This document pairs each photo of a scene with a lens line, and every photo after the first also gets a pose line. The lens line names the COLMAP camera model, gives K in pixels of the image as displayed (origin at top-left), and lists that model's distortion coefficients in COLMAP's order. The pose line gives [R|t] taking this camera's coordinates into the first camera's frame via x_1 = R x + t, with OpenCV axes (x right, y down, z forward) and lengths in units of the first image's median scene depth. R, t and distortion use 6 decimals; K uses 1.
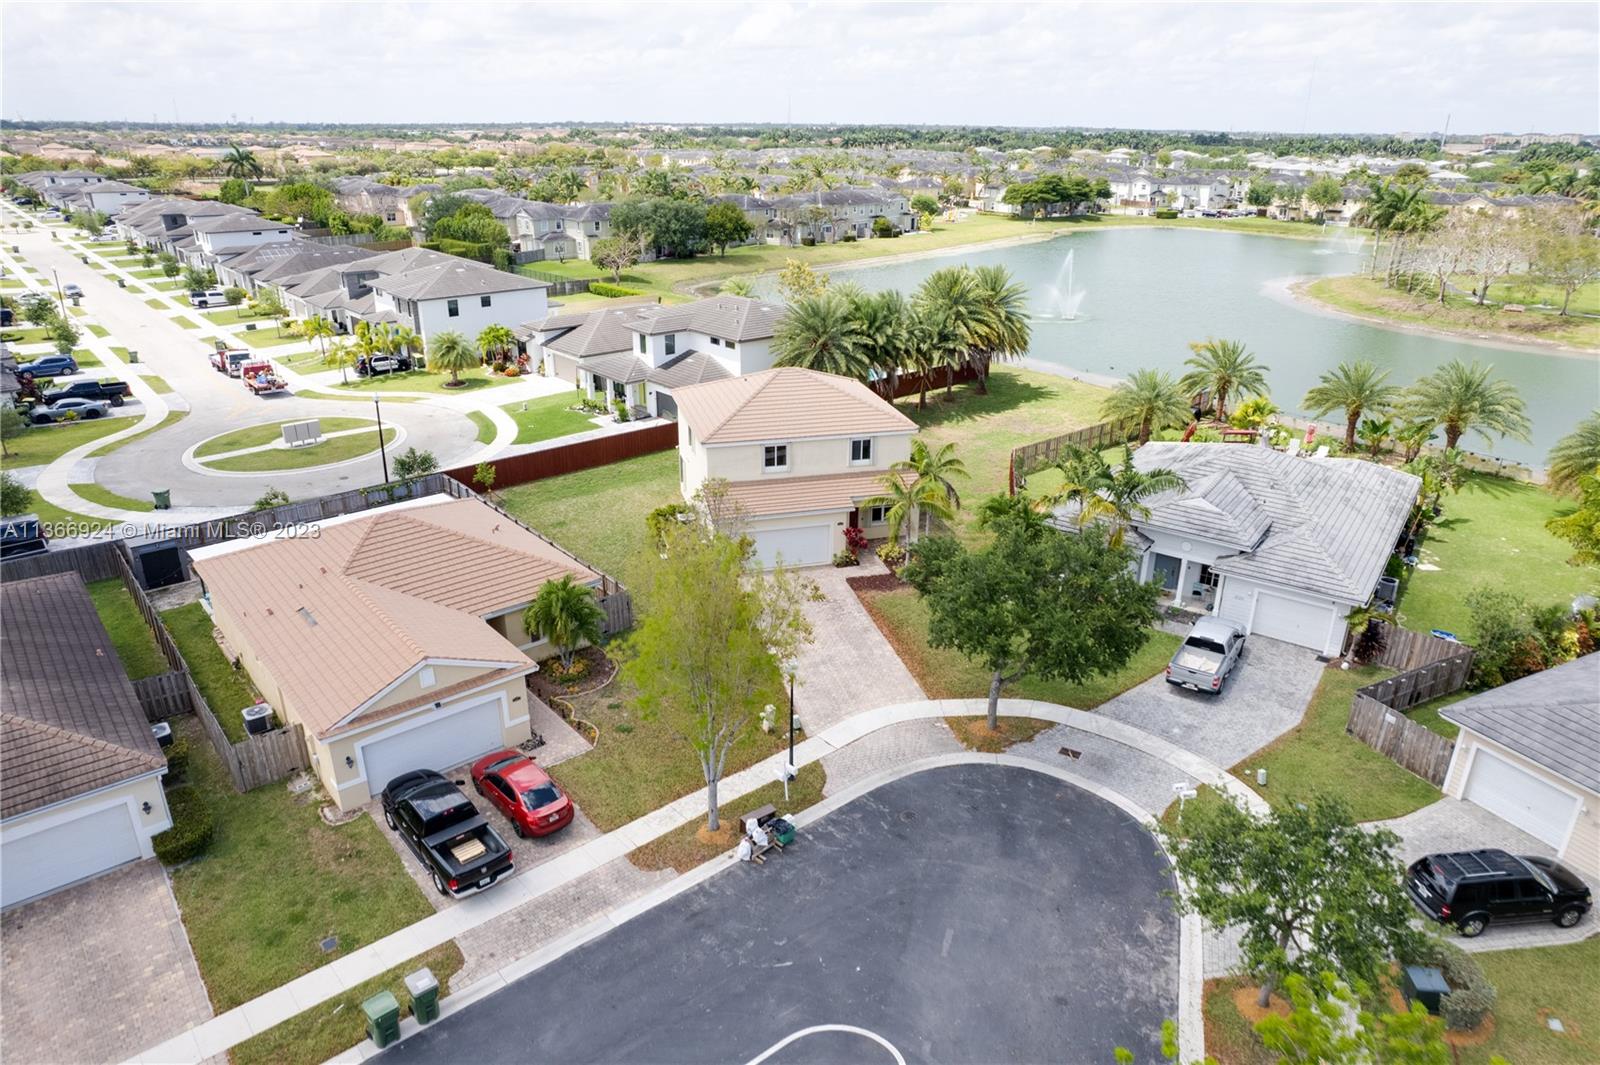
lens RADIAL K [[1025.9, 0, 803.7], [0, 1025.9, 535.9], [0, 0, 1]] dist [-0.088167, 0.079048]
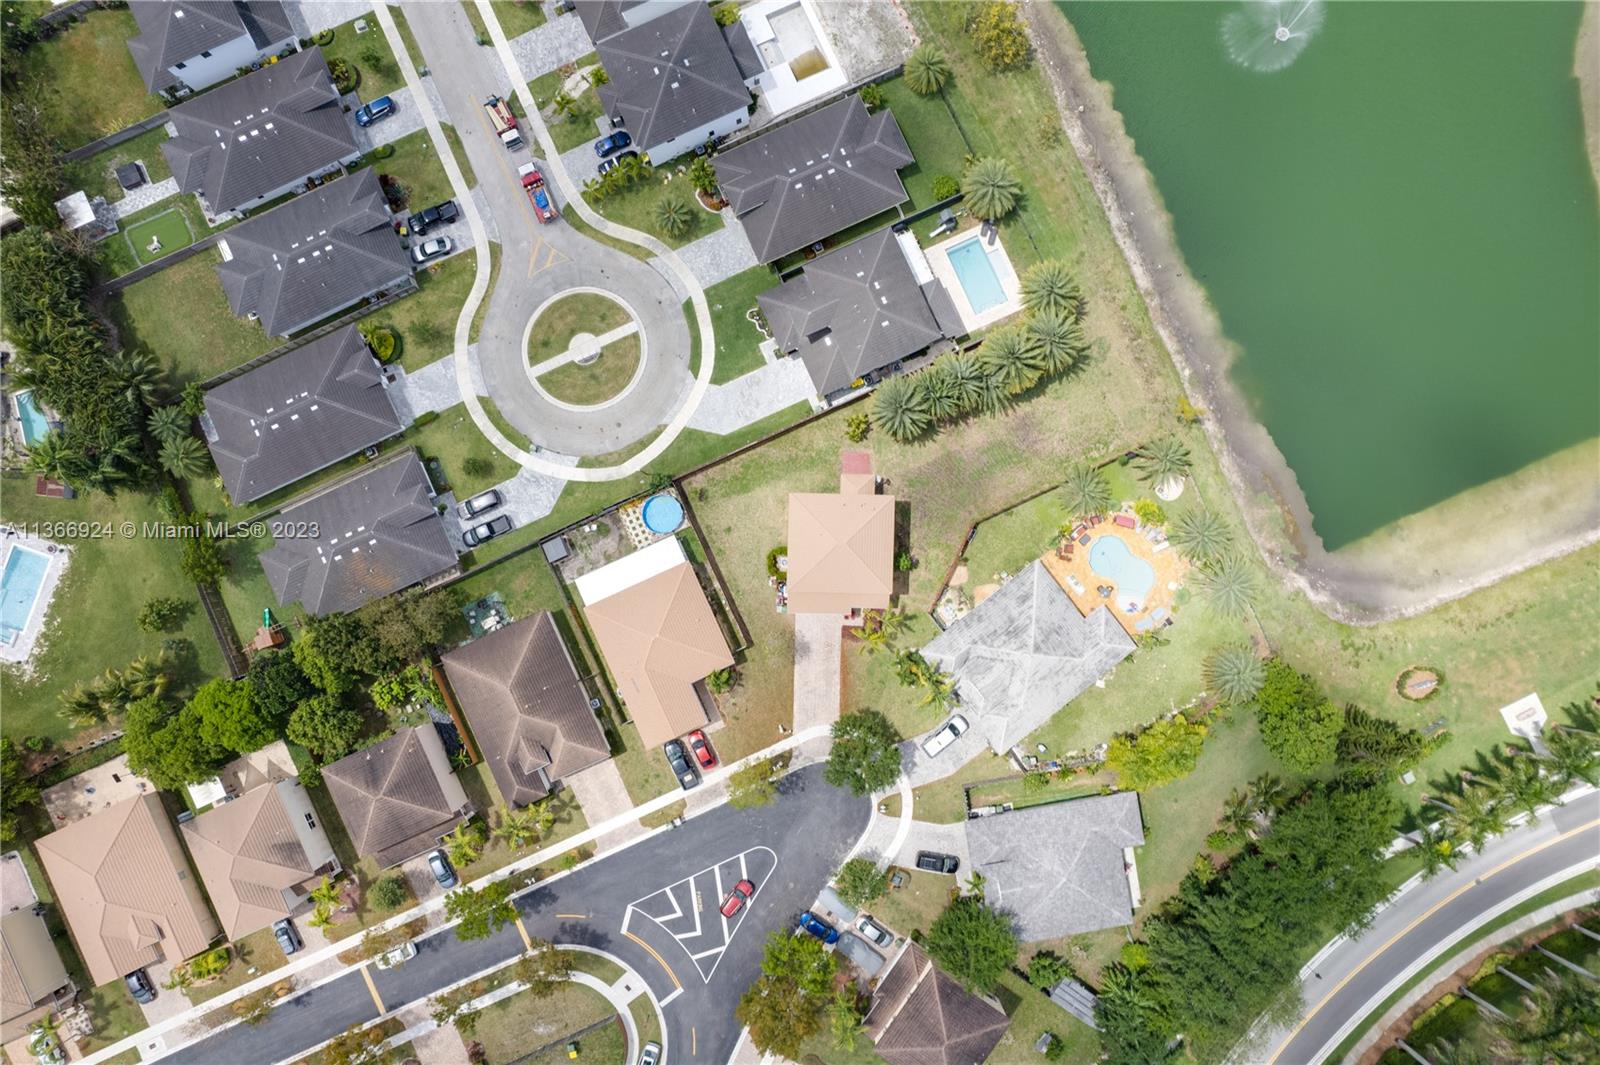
lens RADIAL K [[1025.9, 0, 803.7], [0, 1025.9, 535.9], [0, 0, 1]] dist [-0.088167, 0.079048]
pose [[0.959707, 0.280566, -0.015653, -0.041951], [-0.098137, 0.386844, 0.916909, -1.425456], [0.263309, -0.878427, 0.398790, 0.148935]]
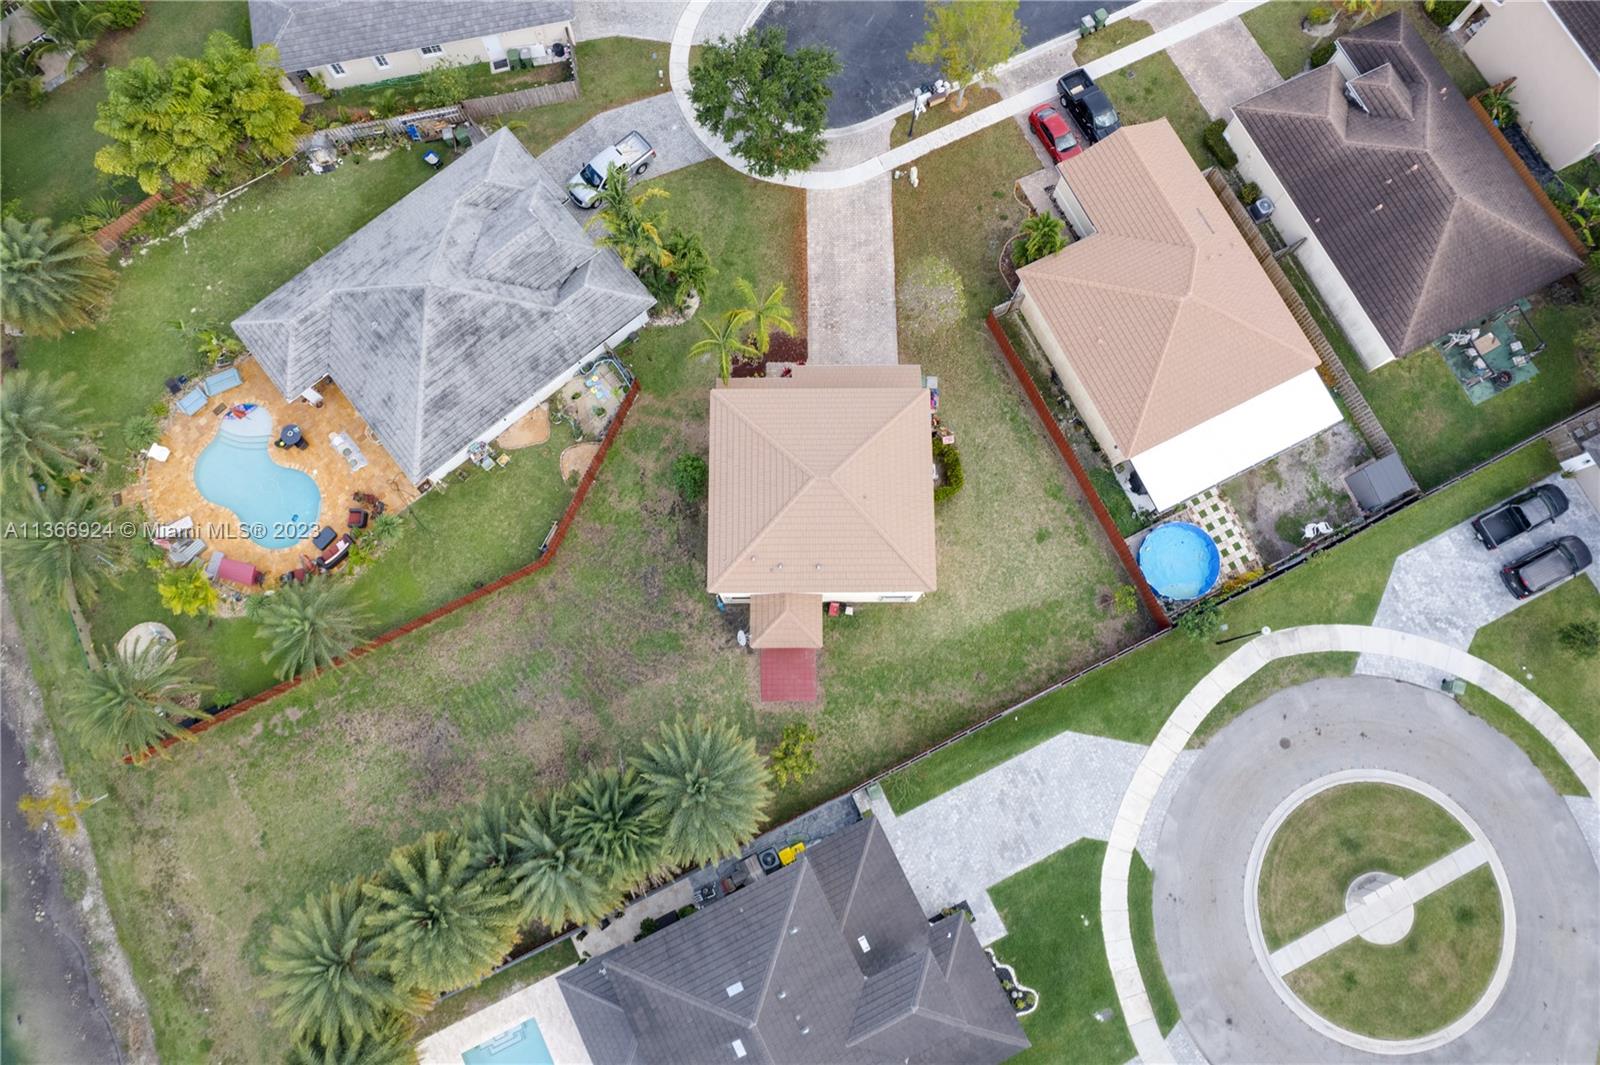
lens RADIAL K [[1025.9, 0, 803.7], [0, 1025.9, 535.9], [0, 0, 1]] dist [-0.088167, 0.079048]
pose [[-0.968365, -0.245595, 0.044193, -0.038397], [0.087569, -0.168616, 0.981784, -0.770124], [-0.233670, 0.954595, 0.184788, 0.640712]]
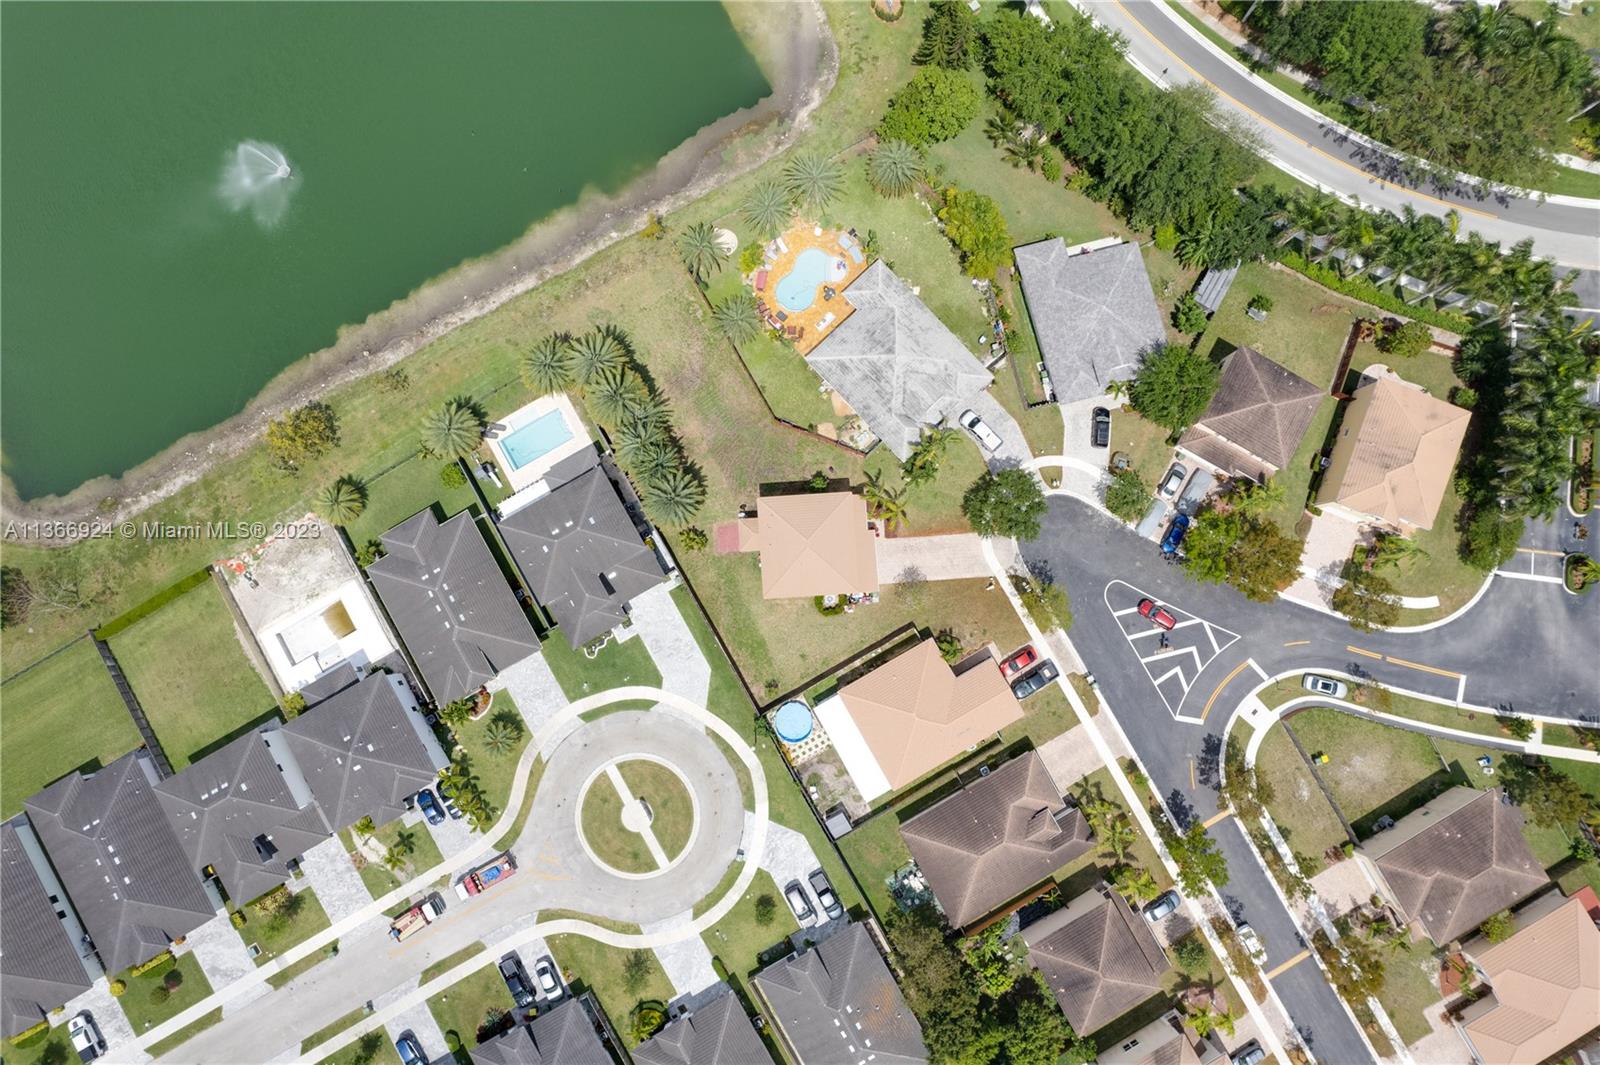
lens RADIAL K [[1025.9, 0, 803.7], [0, 1025.9, 535.9], [0, 0, 1]] dist [-0.088167, 0.079048]
pose [[0.192939, -0.978705, 0.070082, -0.105308], [0.370070, 0.138732, 0.918587, -1.480237], [-0.908748, -0.151296, 0.388956, 0.155186]]
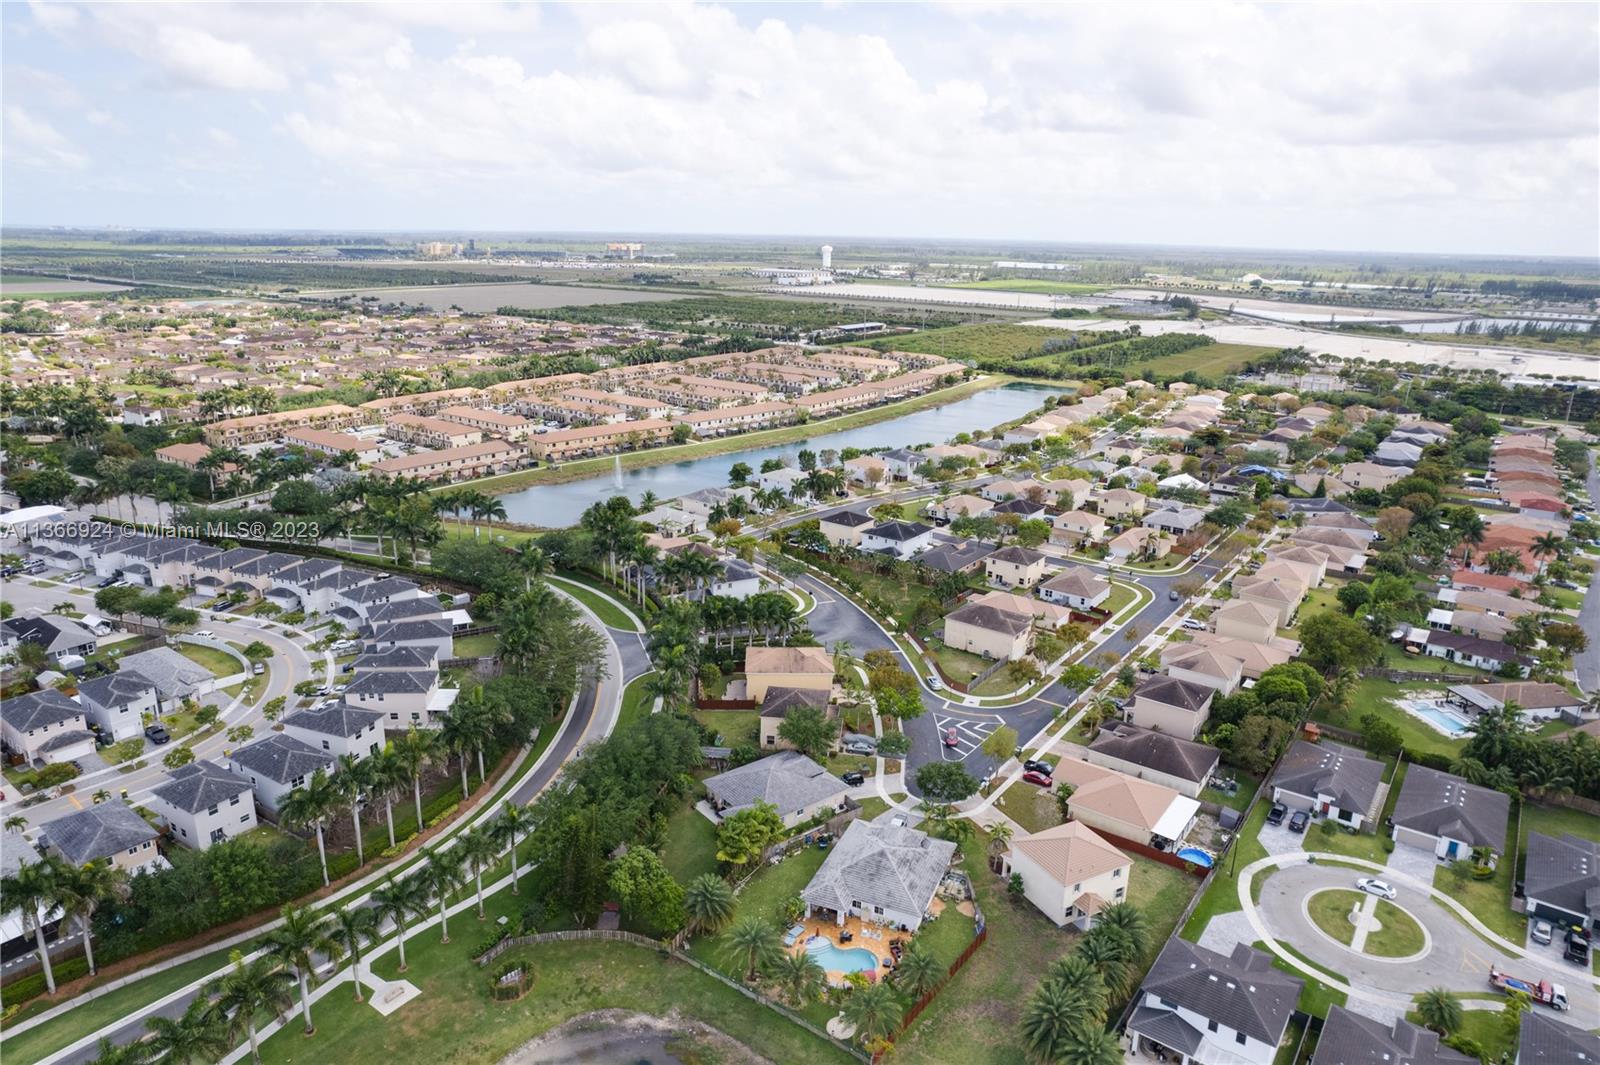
lens RADIAL K [[1025.9, 0, 803.7], [0, 1025.9, 535.9], [0, 0, 1]] dist [-0.088167, 0.079048]
pose [[-0.975018, 0.036438, -0.219117, 0.781108], [-0.109923, 0.778047, 0.618515, -1.506933], [0.193021, 0.627149, -0.754604, 1.598507]]
